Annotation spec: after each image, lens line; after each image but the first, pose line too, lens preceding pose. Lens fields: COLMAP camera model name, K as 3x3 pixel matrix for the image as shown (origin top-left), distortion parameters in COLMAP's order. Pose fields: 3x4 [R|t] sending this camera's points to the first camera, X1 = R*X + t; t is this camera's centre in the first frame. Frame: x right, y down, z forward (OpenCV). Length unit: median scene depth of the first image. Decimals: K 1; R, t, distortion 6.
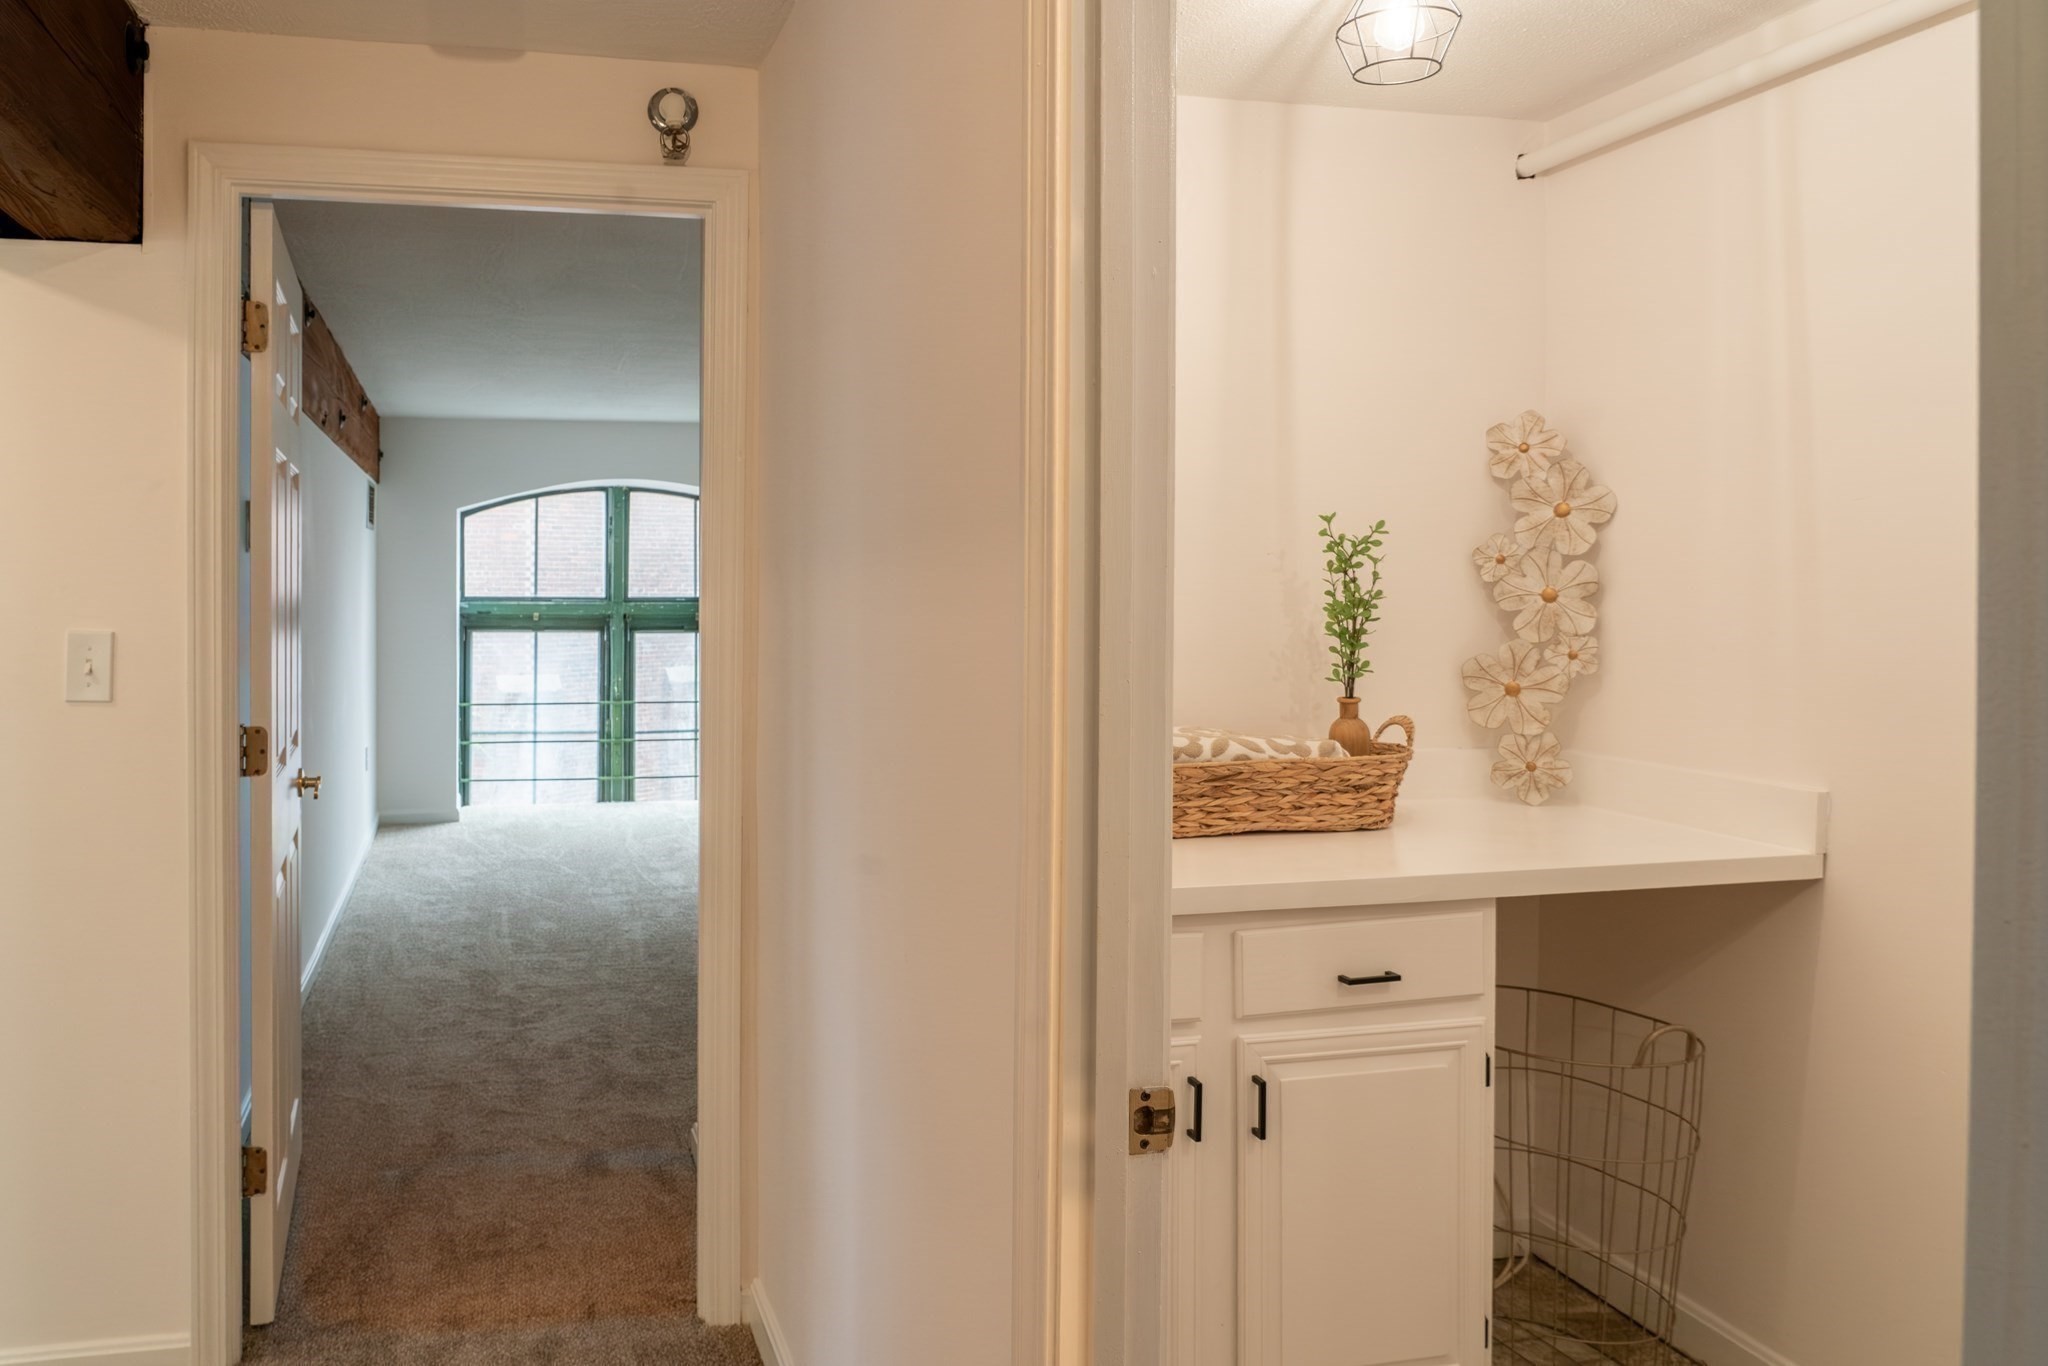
lens RADIAL K [[1495.5, 0, 837.9], [0, 1495.5, 589.4], [0, 0, 1]] dist [-0.006169, 0.000833]
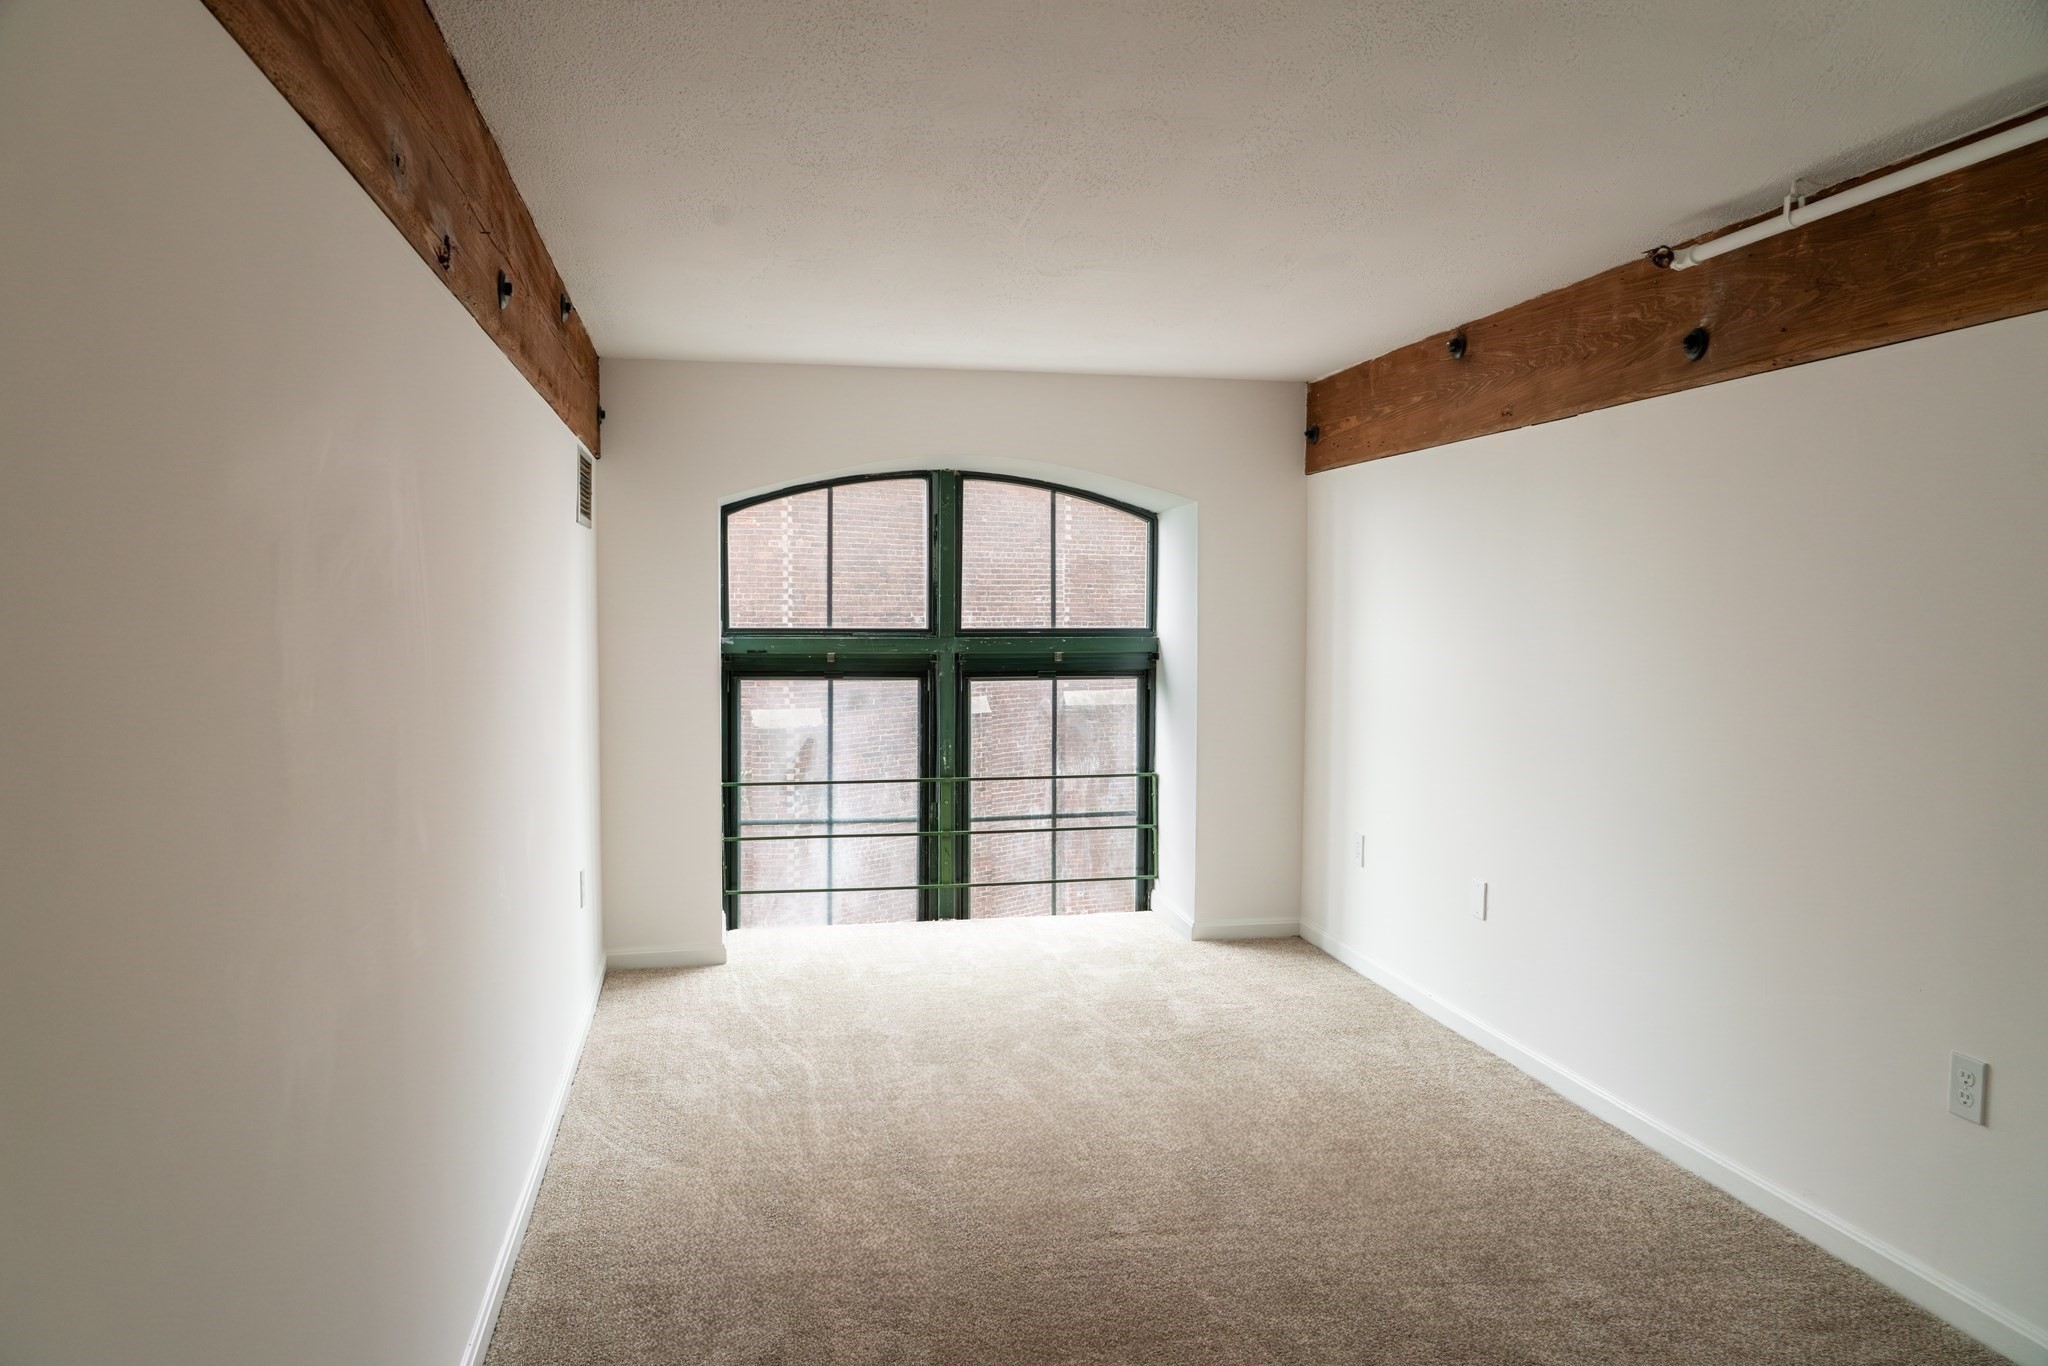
lens RADIAL K [[1403.4, 0, 1024.0], [0, 1403.4, 667.8], [0, 0, 1]] dist [-0.012344, 0.000574]
pose [[0.999677, -0.003168, -0.025199, -0.158819], [0.004113, 0.999287, 0.037535, -0.001924], [0.025062, -0.037626, 0.998978, 0.582635]]
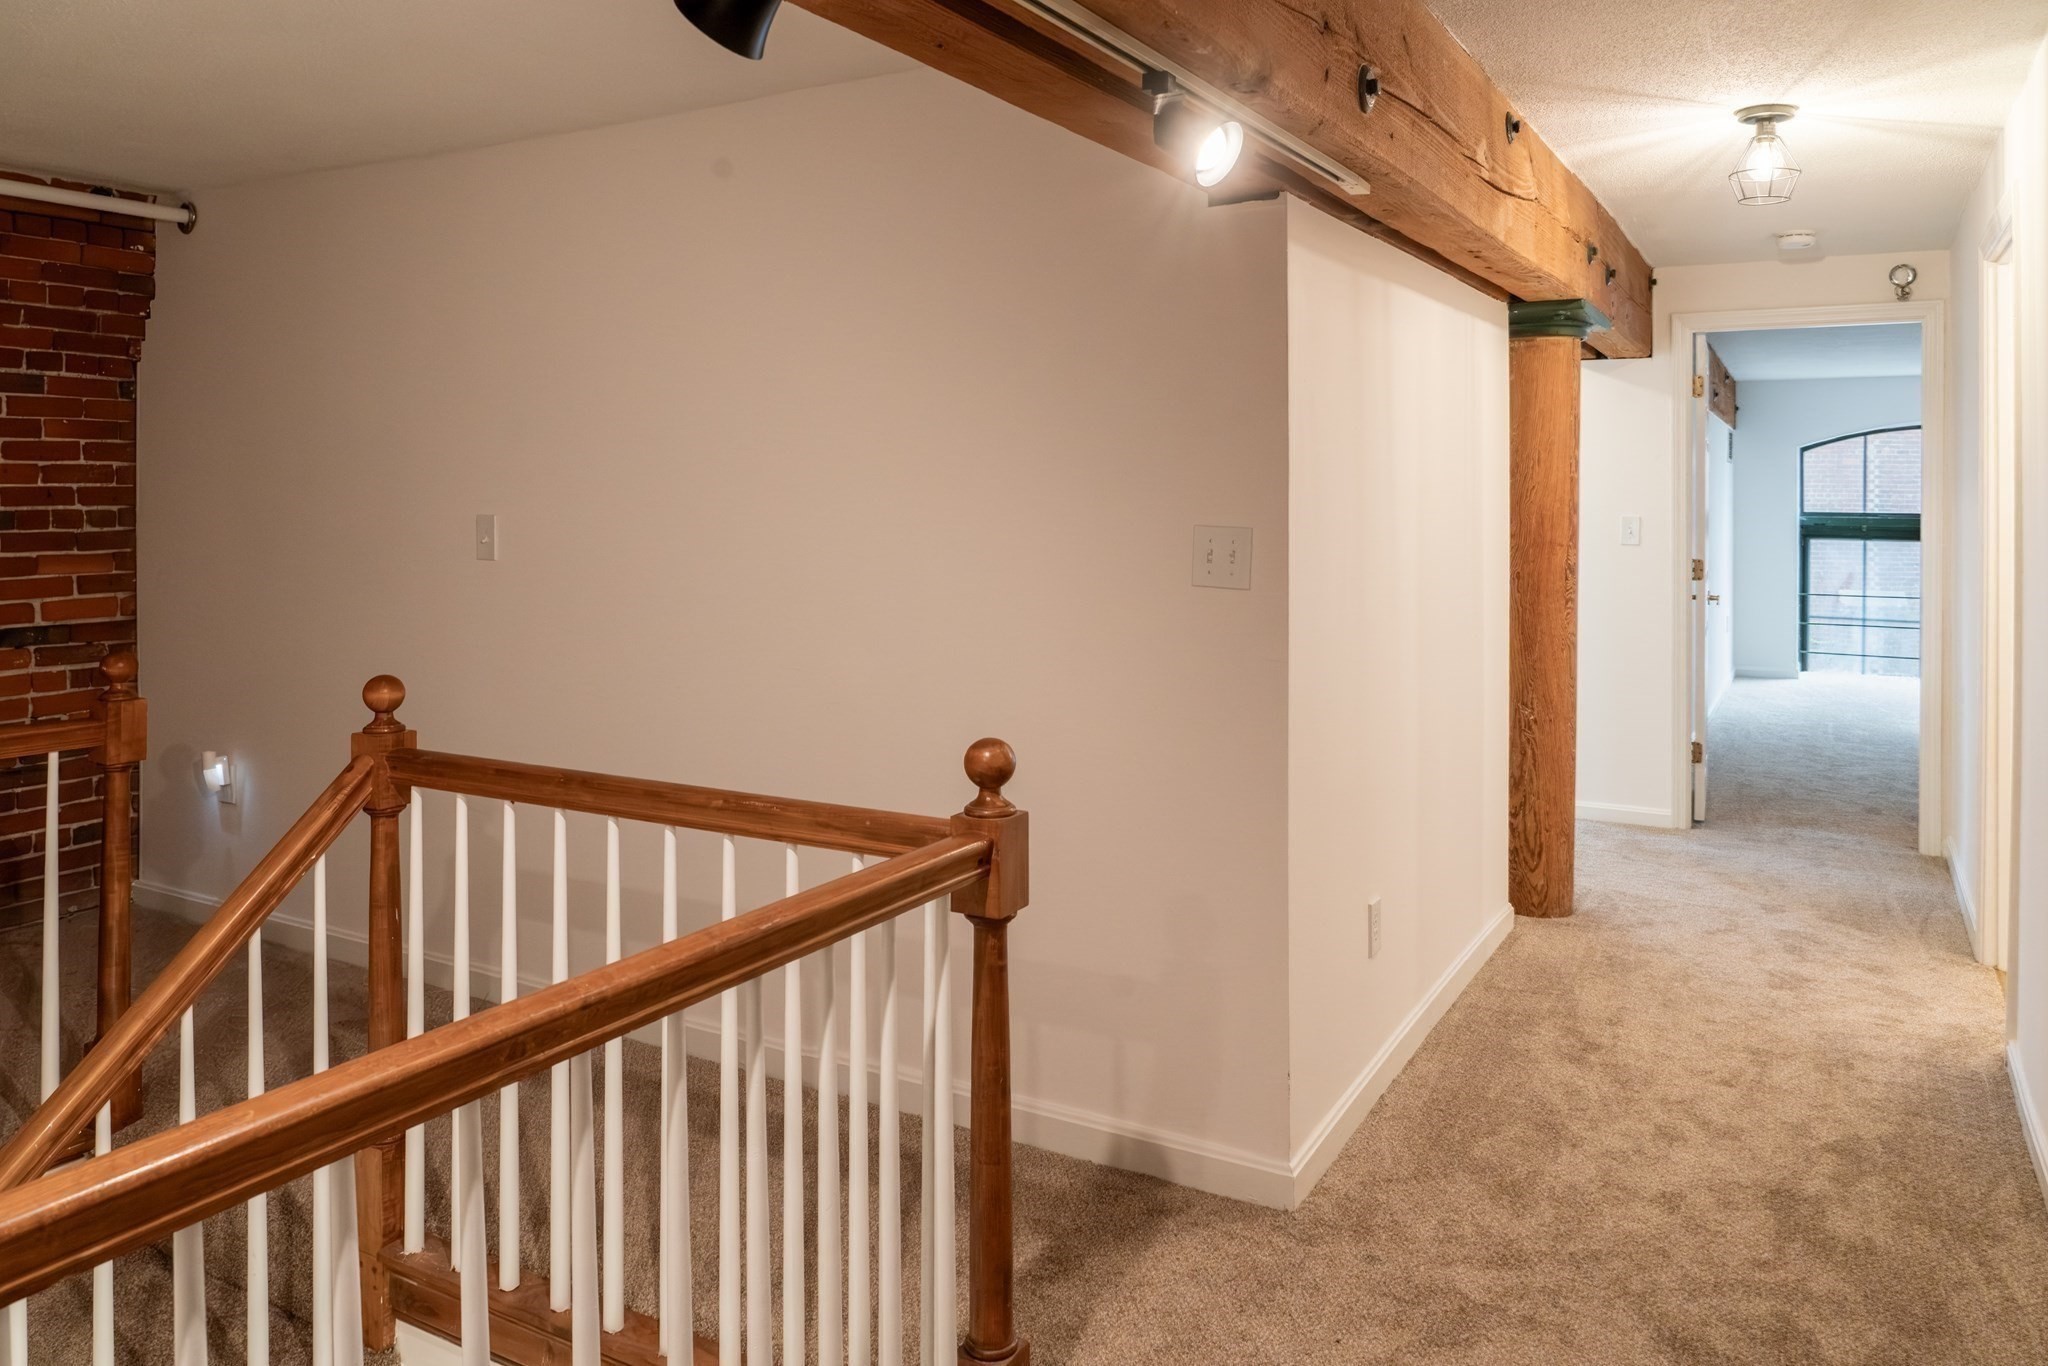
lens RADIAL K [[1472.1, 0, 1029.5], [0, 1472.1, 494.8], [0, 0, 1]] dist [-0.007963, -0.001380]
pose [[0.742490, -0.001875, -0.669854, 0.182351], [-0.005627, 0.999943, -0.009036, 0.008301], [0.669833, 0.010478, 0.742438, -0.689195]]
